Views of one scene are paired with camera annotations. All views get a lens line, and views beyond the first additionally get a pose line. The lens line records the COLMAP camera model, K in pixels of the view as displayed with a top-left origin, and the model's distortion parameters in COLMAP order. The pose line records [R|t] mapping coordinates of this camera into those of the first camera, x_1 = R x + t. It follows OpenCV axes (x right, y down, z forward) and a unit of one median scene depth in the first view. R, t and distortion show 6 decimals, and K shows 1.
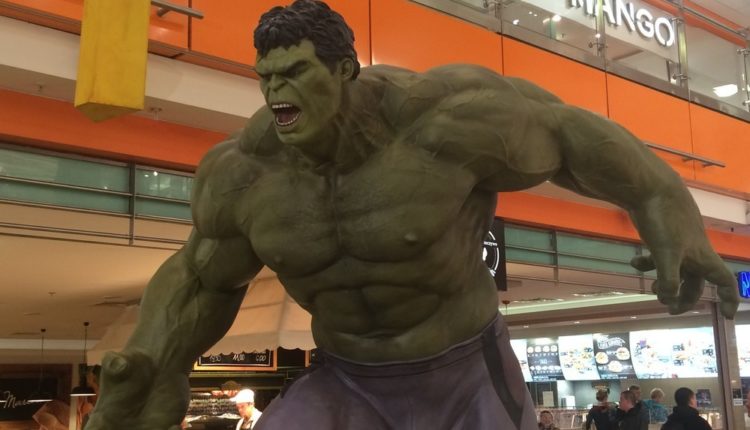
lens RADIAL K [[932.7, 0, 375.0], [0, 932.7, 215.0], [0, 0, 1]] dist [0.013874, 0.004202]
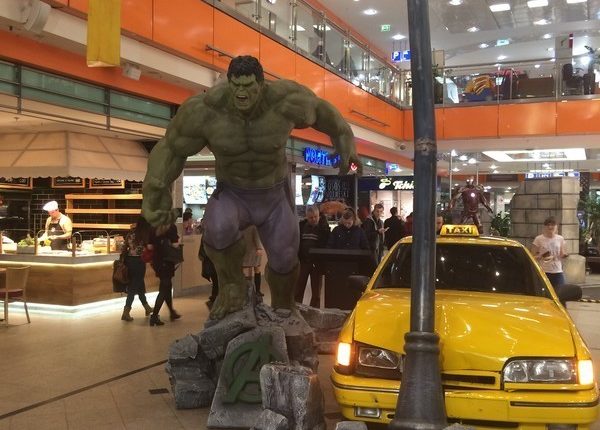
lens RADIAL K [[665.3, 0, 300.0], [0, 665.3, 215.0], [0, 0, 1]] dist [0.150652, -0.006358]
pose [[0.910253, 0.028396, 0.413077, -0.620296], [-0.105563, 0.980593, 0.165209, -0.096903], [-0.400369, -0.193988, 0.895585, -0.761252]]
